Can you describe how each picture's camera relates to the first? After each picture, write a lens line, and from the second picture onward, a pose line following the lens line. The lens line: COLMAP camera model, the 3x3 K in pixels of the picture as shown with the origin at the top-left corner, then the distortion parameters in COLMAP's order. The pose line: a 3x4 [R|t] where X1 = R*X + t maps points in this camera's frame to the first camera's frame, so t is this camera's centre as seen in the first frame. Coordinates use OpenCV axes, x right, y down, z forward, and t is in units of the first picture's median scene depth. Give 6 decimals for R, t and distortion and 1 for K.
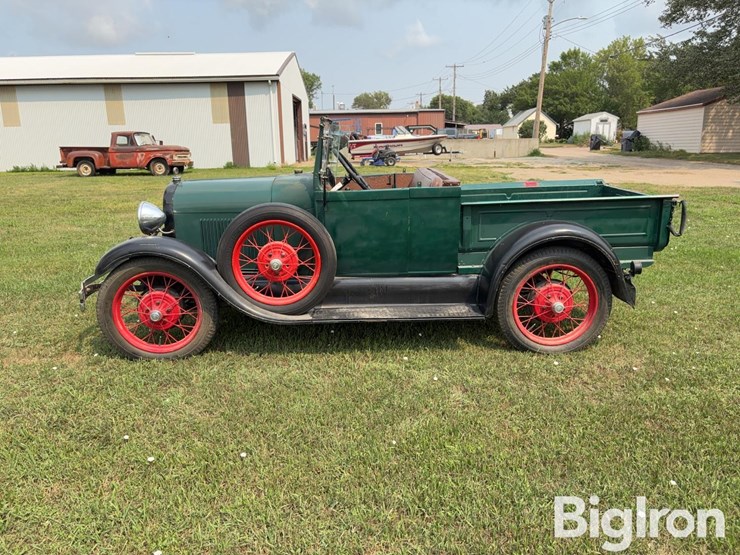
lens RADIAL K [[568.1, 0, 370.0], [0, 568.1, 277.5], [0, 0, 1]] dist [0.060349, -0.064641]
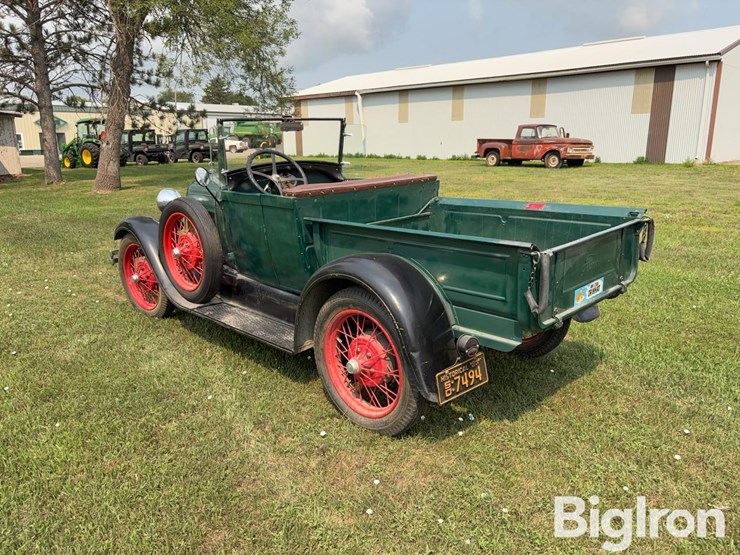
lens RADIAL K [[568.1, 0, 370.0], [0, 568.1, 277.5], [0, 0, 1]] dist [0.060349, -0.064641]
pose [[0.688489, 0.185732, -0.701061, 0.145121], [-0.174808, 0.980650, 0.088131, -0.022950], [0.703864, 0.061874, 0.707635, 0.080511]]
